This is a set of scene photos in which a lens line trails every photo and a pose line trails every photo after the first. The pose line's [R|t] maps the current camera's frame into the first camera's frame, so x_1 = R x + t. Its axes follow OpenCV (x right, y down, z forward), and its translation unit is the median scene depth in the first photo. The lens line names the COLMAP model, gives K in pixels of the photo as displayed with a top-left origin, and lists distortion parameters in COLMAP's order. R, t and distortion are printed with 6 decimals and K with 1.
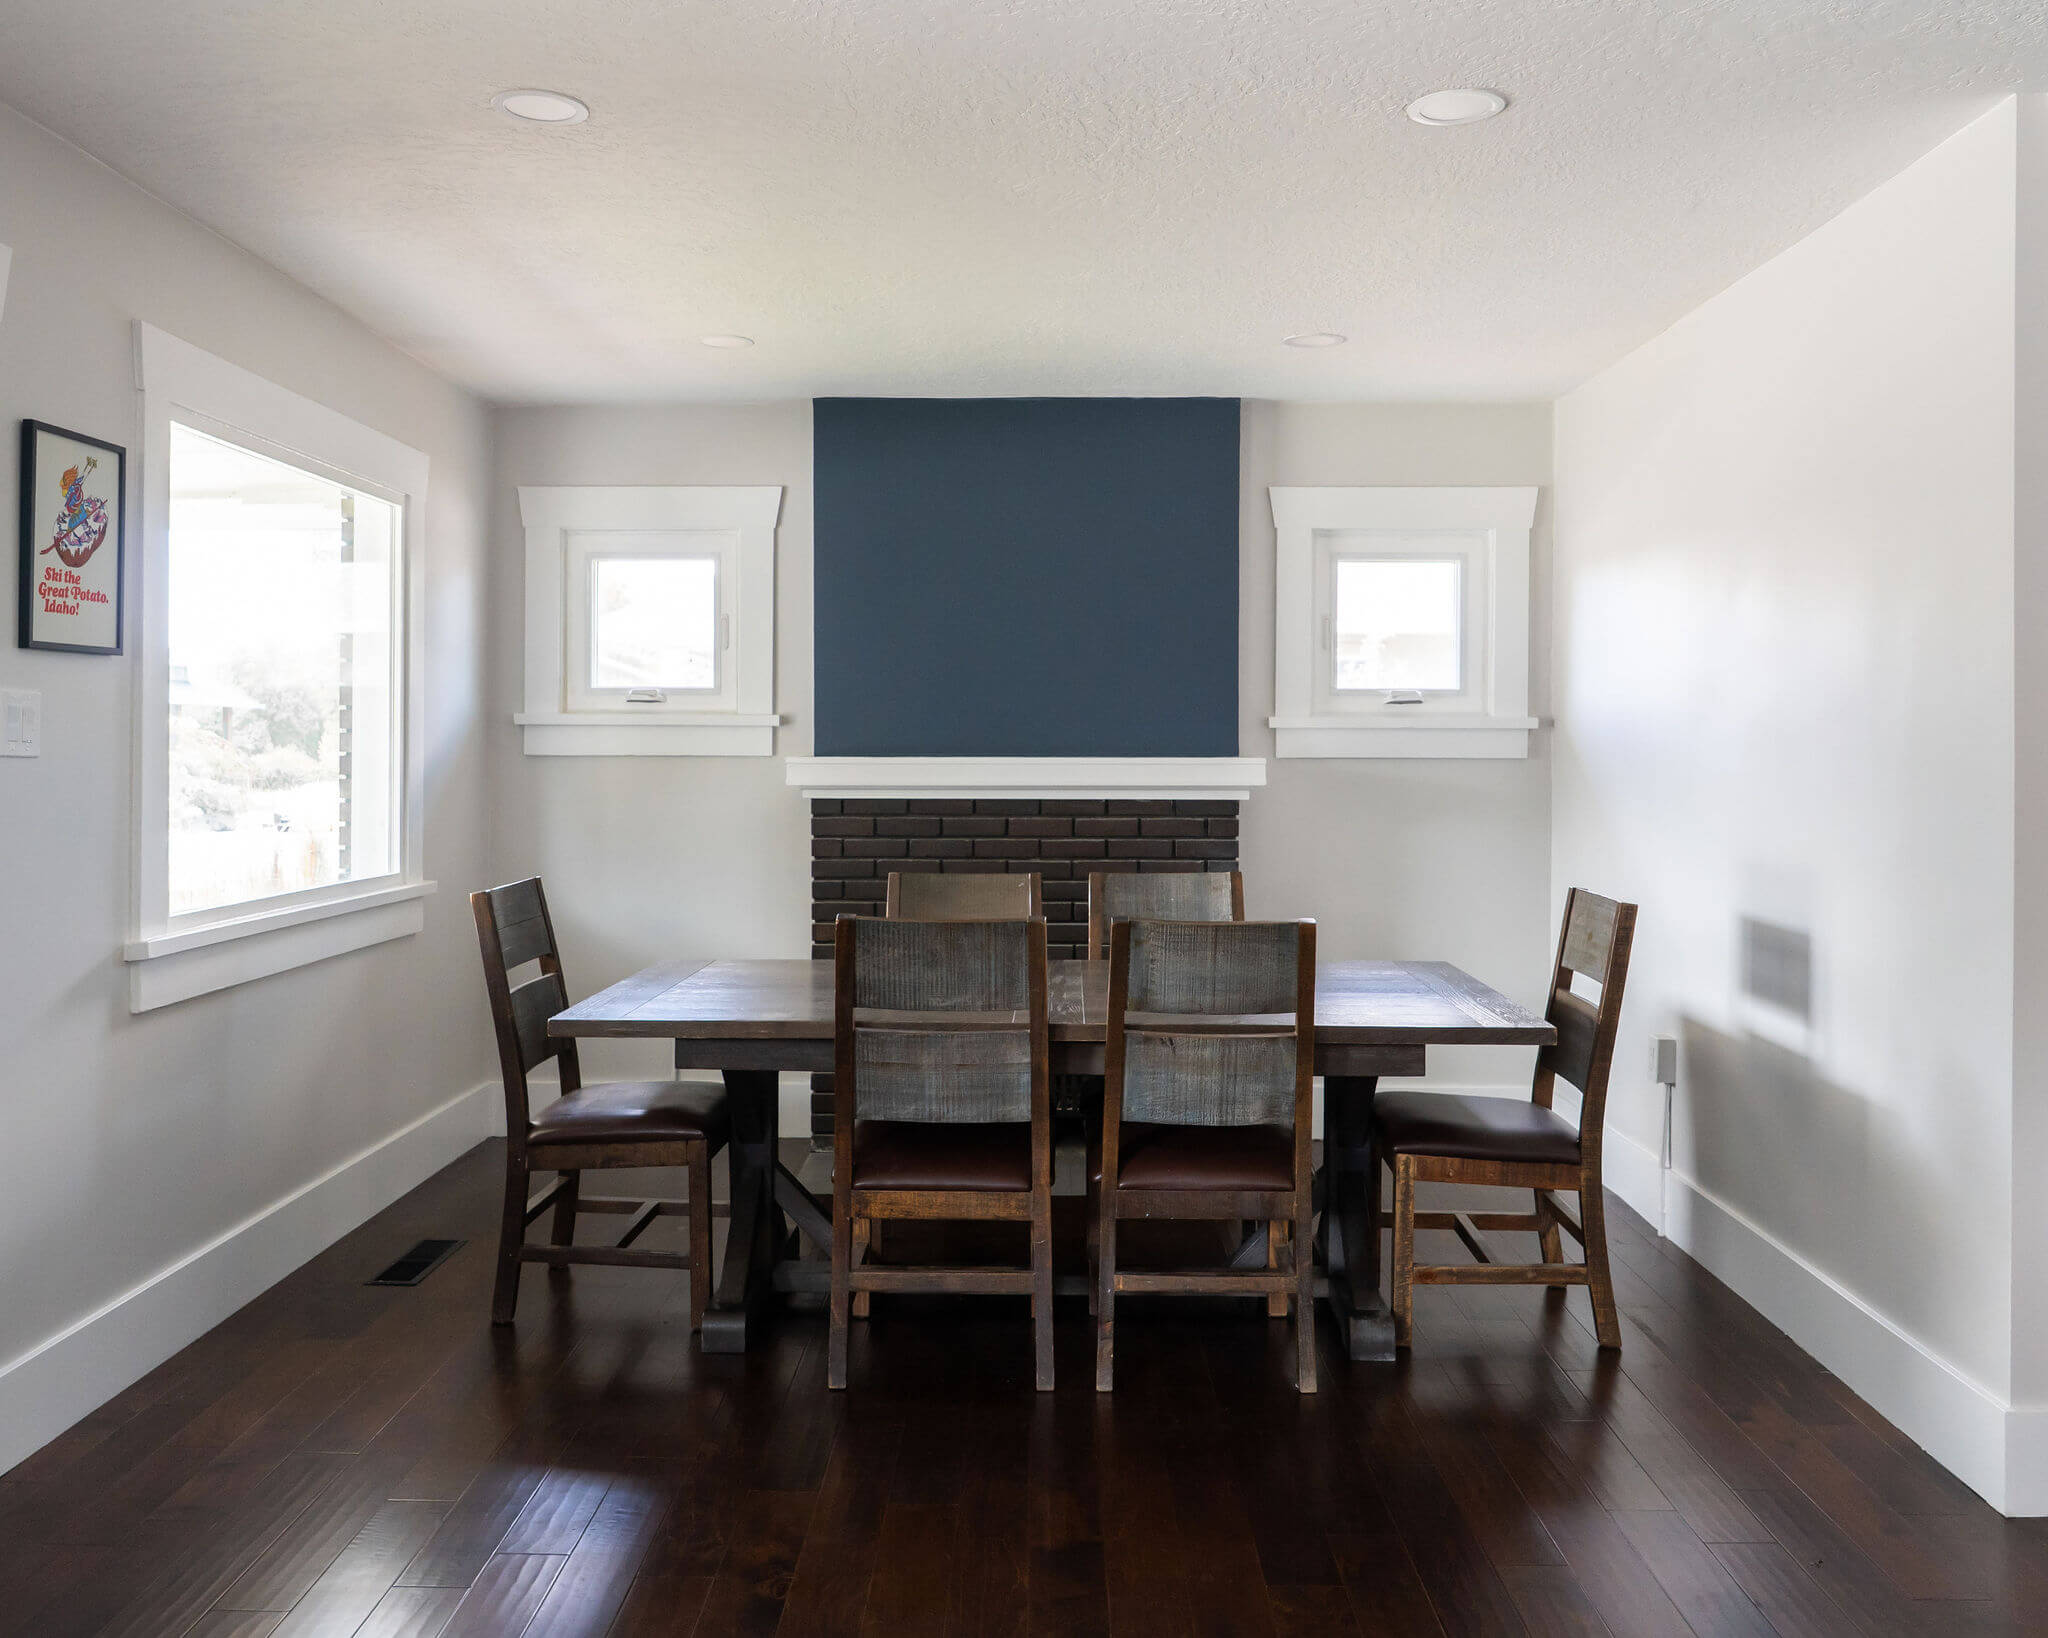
lens RADIAL K [[1623.4, 0, 1012.0], [0, 1623.4, 781.7], [0, 0, 1]] dist [-0.001619, 0.002217]
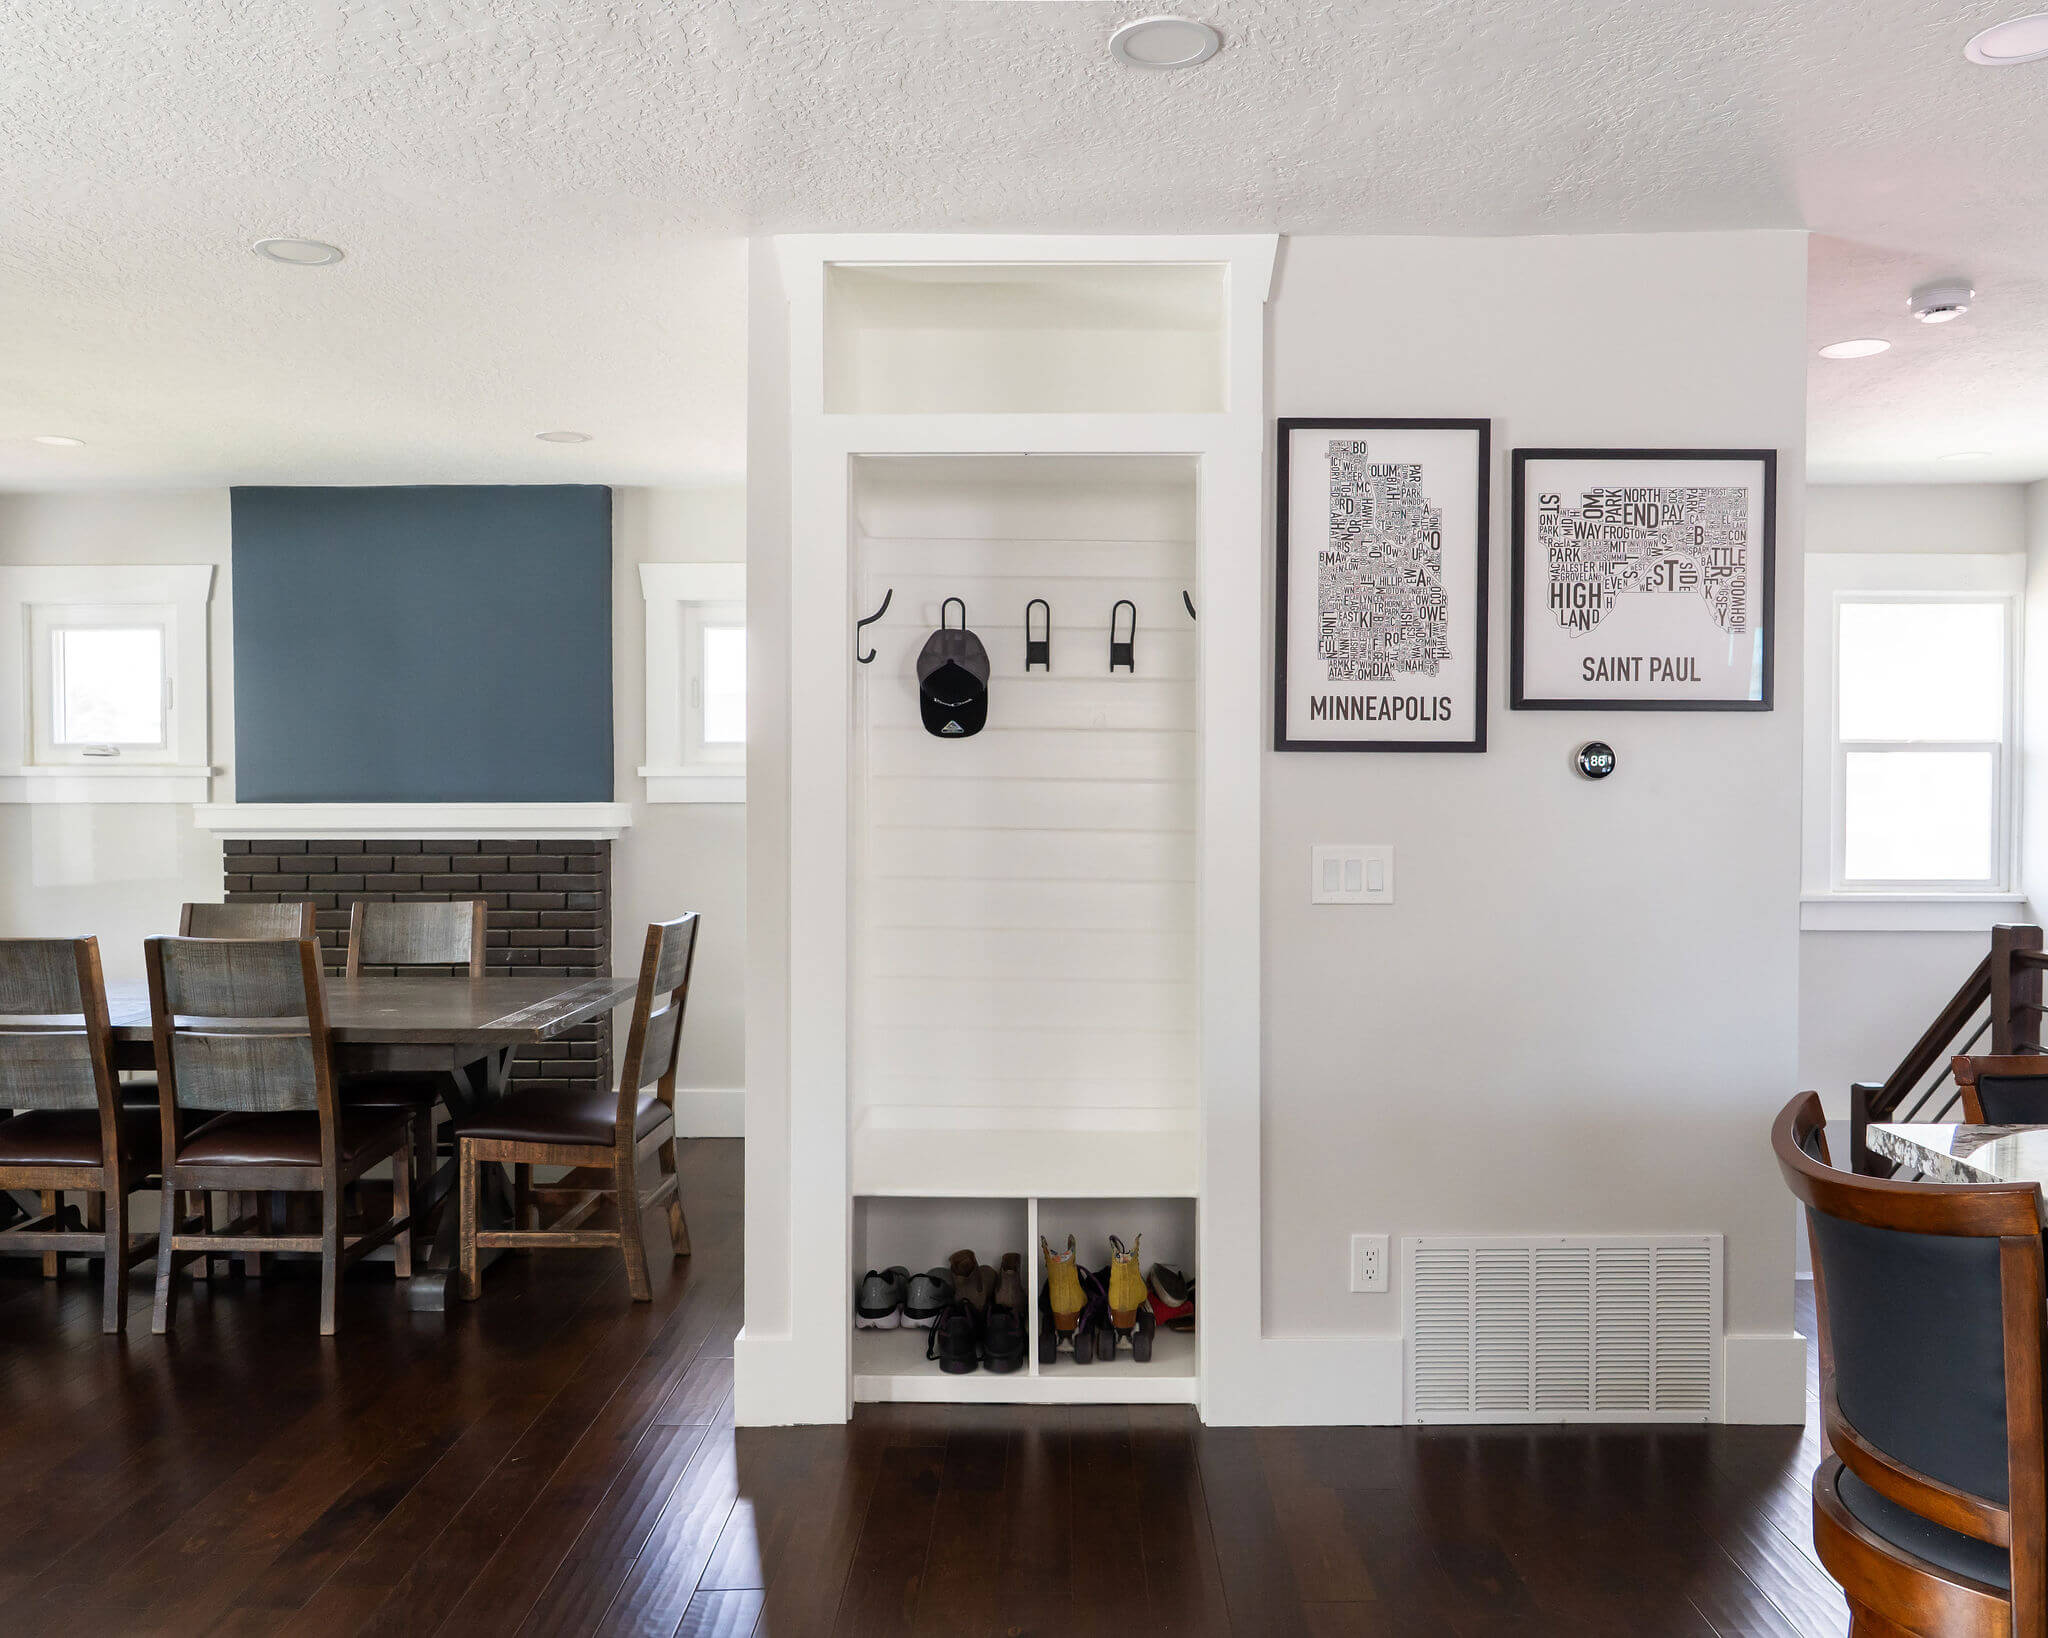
lens RADIAL K [[1538.2, 0, 1029.7], [0, 1538.2, 845.5], [0, 0, 1]] dist [-0.004554, -0.034557]
pose [[0.999897, -0.003438, 0.013944, 0.487154], [0.003293, 0.999941, 0.010396, 0.005589], [-0.013979, -0.010349, 0.999849, -0.089651]]
